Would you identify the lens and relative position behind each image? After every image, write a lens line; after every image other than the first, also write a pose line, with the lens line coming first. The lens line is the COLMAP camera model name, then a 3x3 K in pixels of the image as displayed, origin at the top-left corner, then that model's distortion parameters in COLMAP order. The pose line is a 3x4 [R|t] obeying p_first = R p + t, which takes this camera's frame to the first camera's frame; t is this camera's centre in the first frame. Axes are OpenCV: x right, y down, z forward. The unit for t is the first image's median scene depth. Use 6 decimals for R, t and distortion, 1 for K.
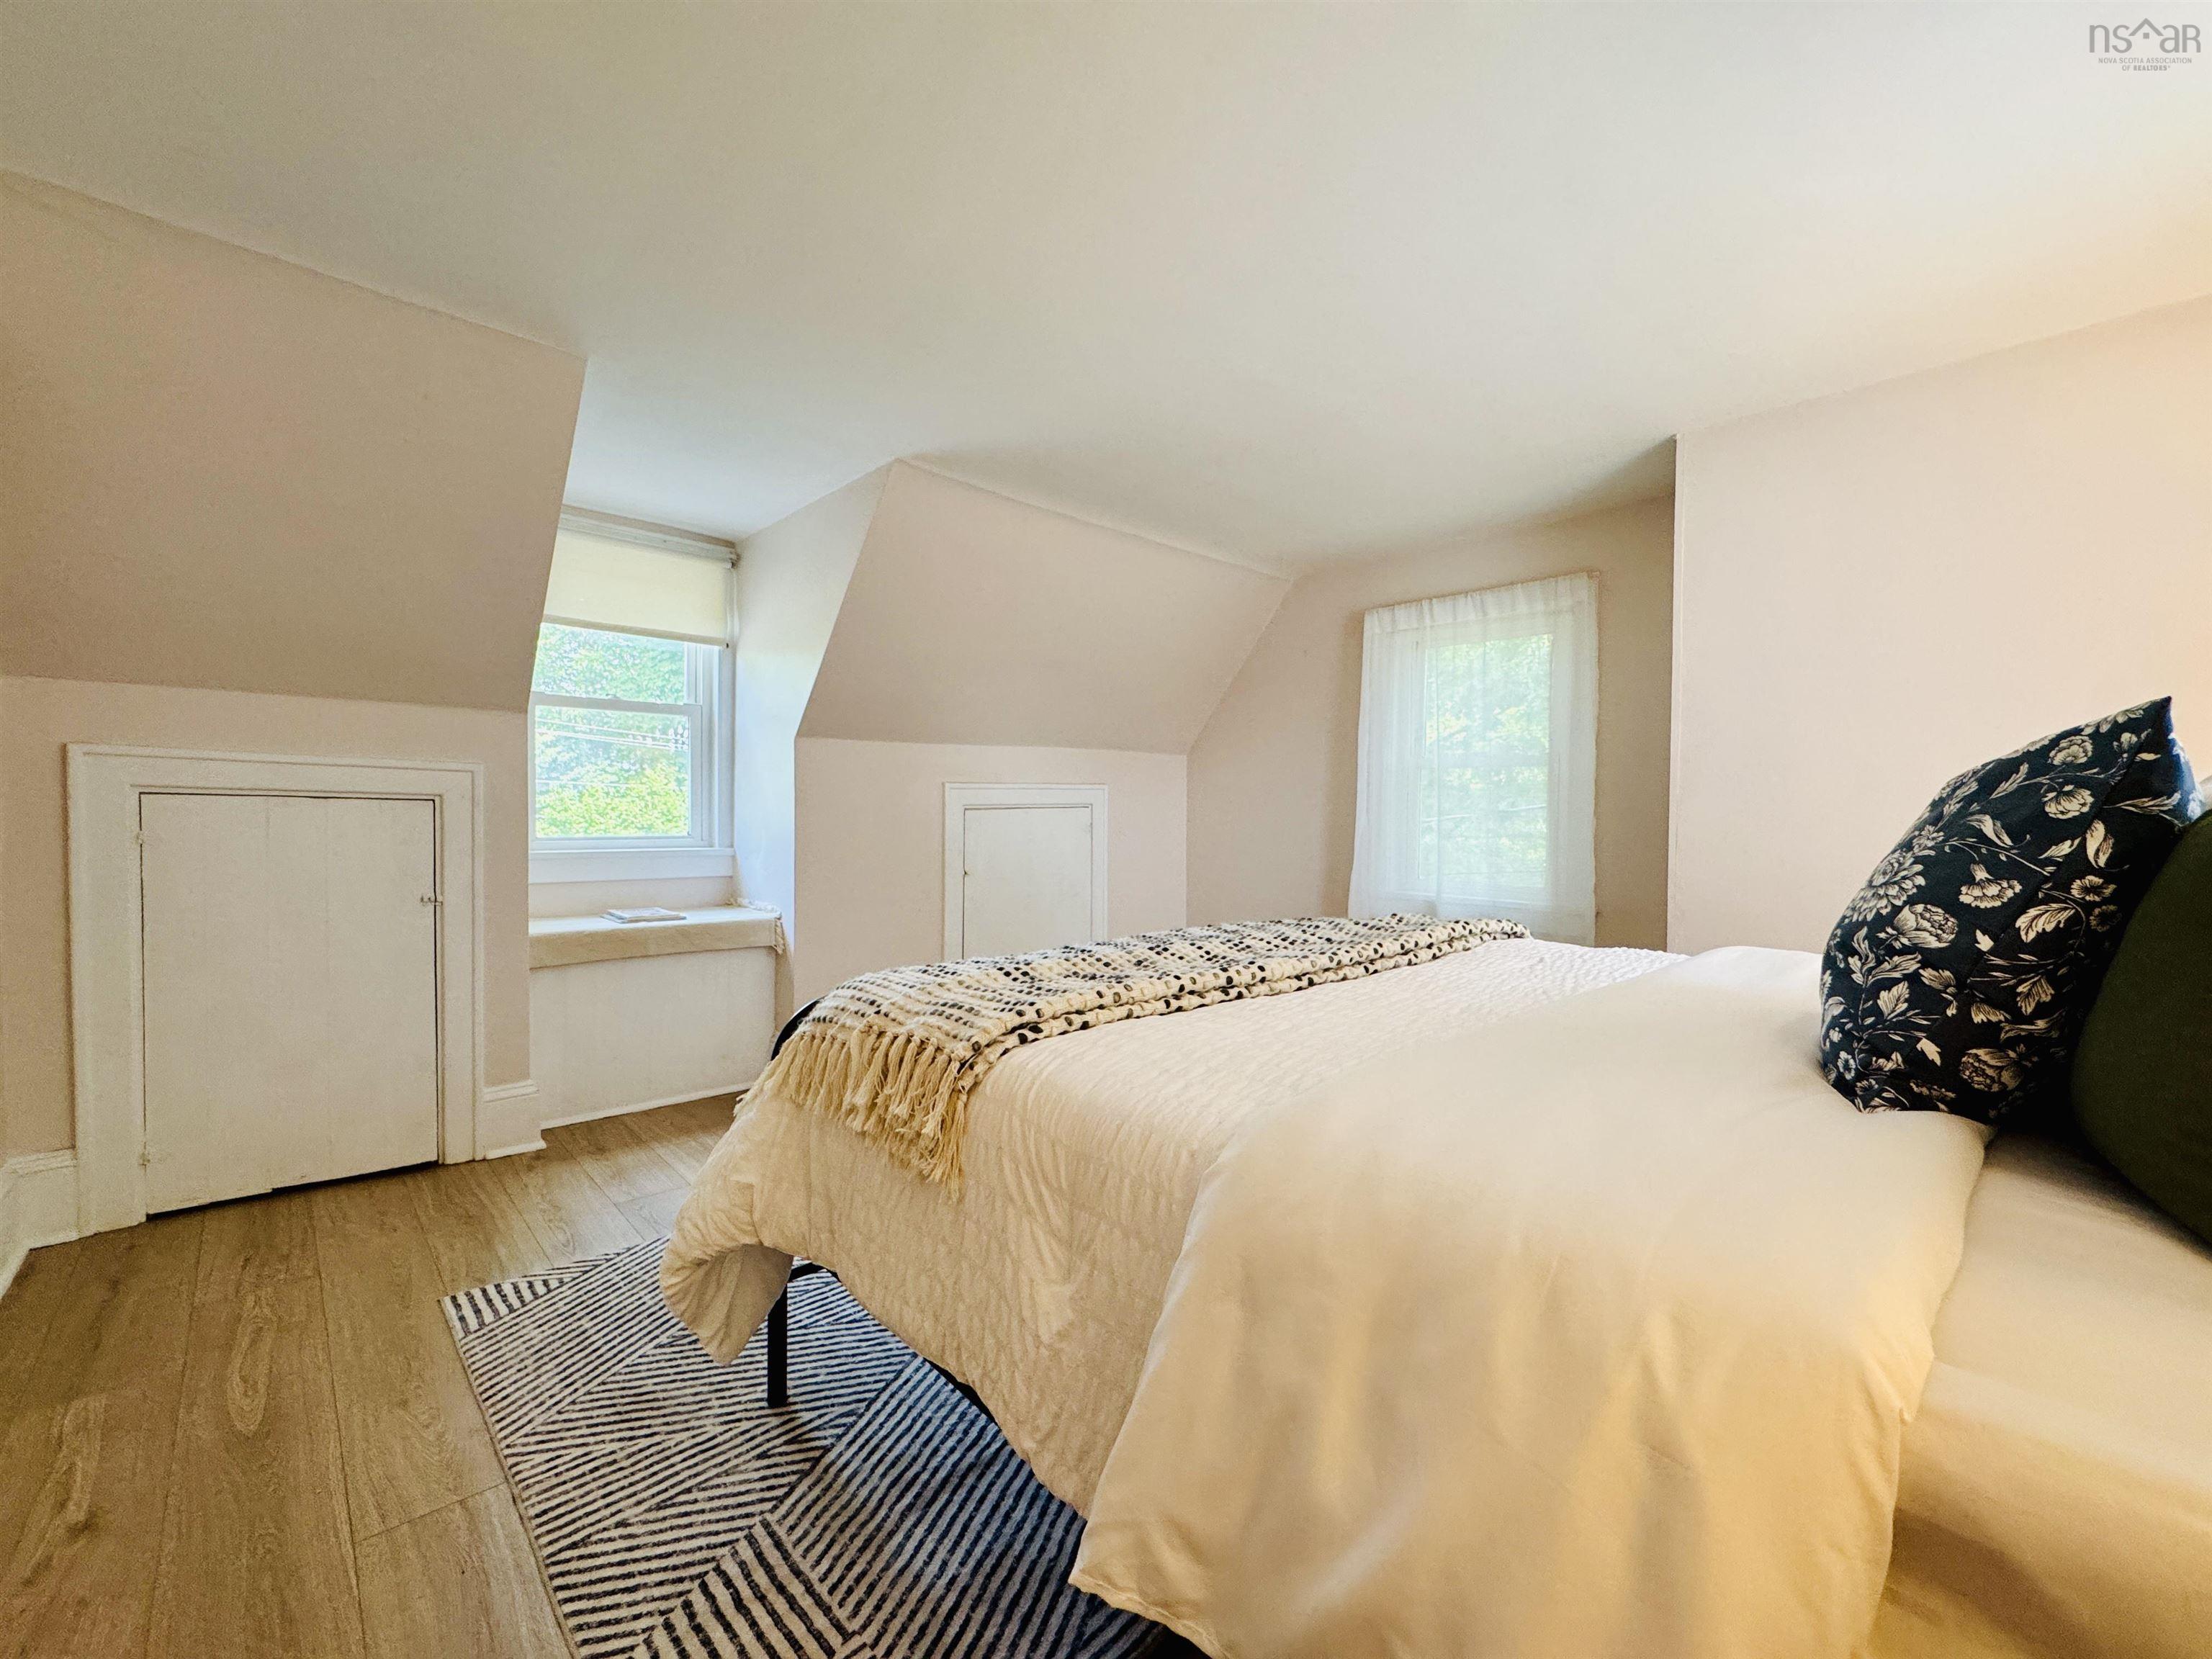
lens RADIAL K [[885.8, 0, 1102.7], [0, 885.8, 827.5], [0, 0, 1]] dist [-0.001675, 0.000581]
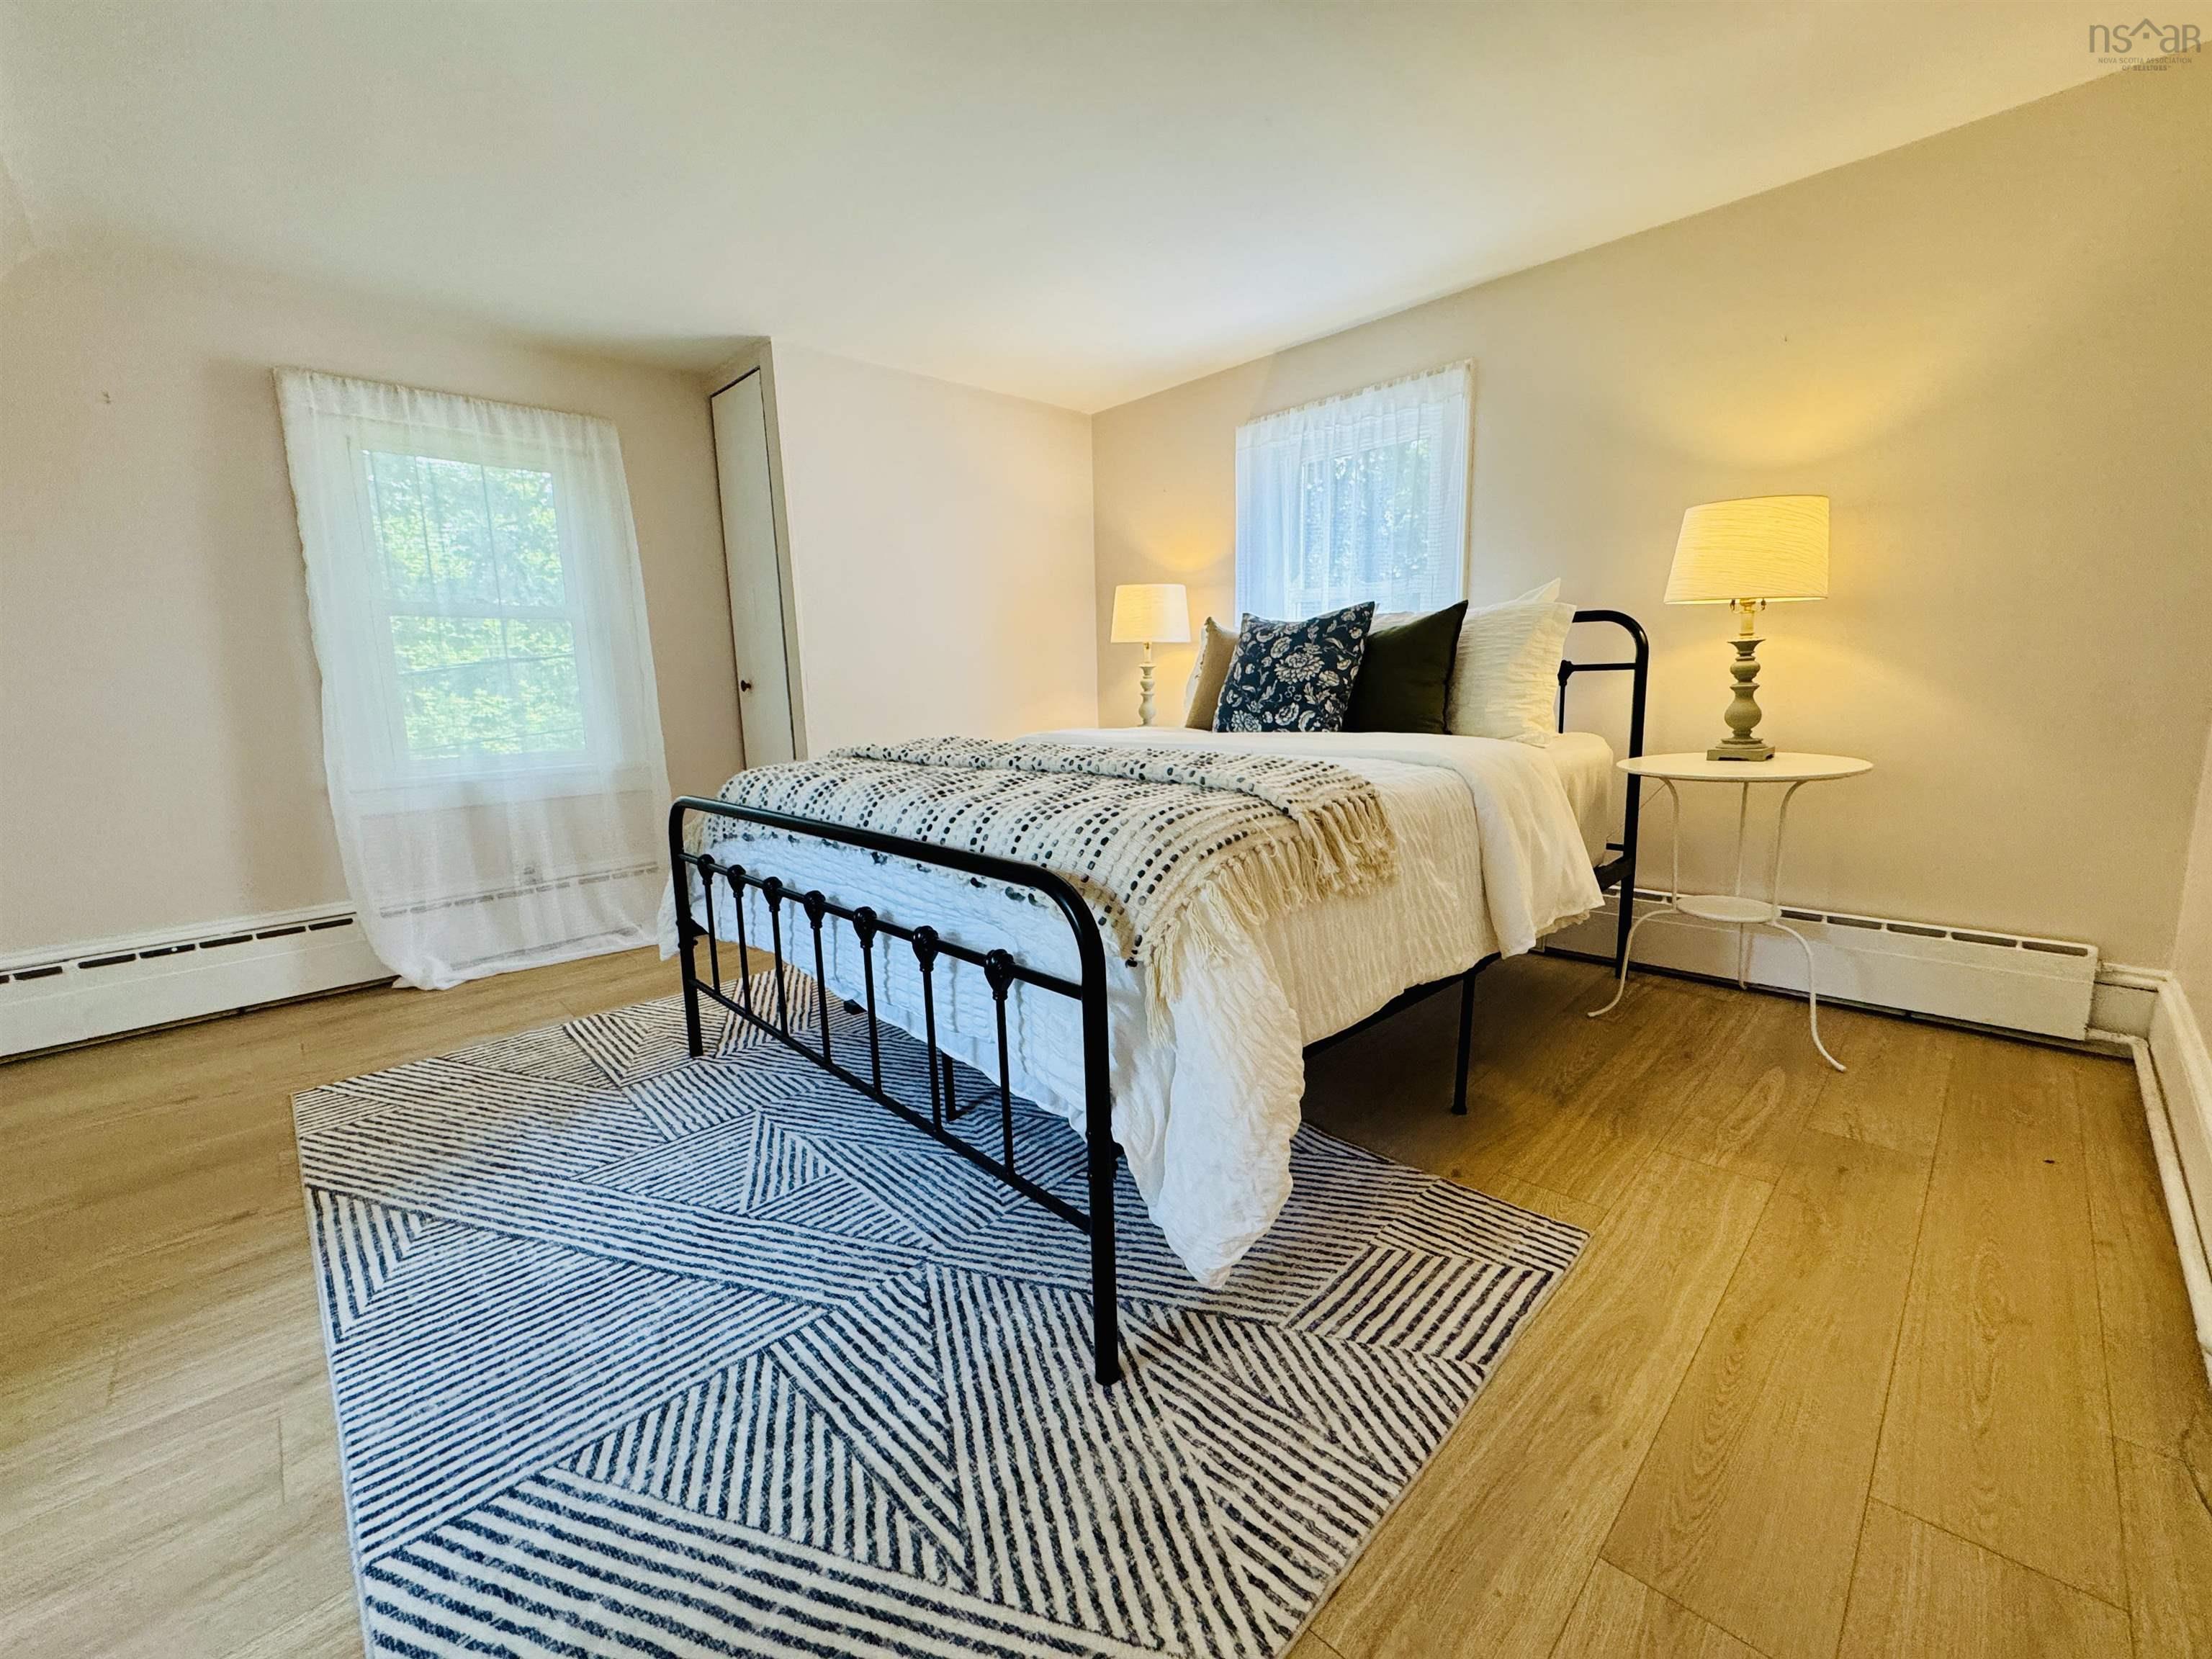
lens RADIAL K [[885.8, 0, 1114.5], [0, 885.8, 811.5], [0, 0, 1]] dist [-0.001675, 0.000581]
pose [[-0.012658, -0.161695, 0.986760, -1.345267], [0.053040, 0.985341, 0.162143, 0.033525], [-0.998512, 0.054390, -0.003896, 1.229492]]
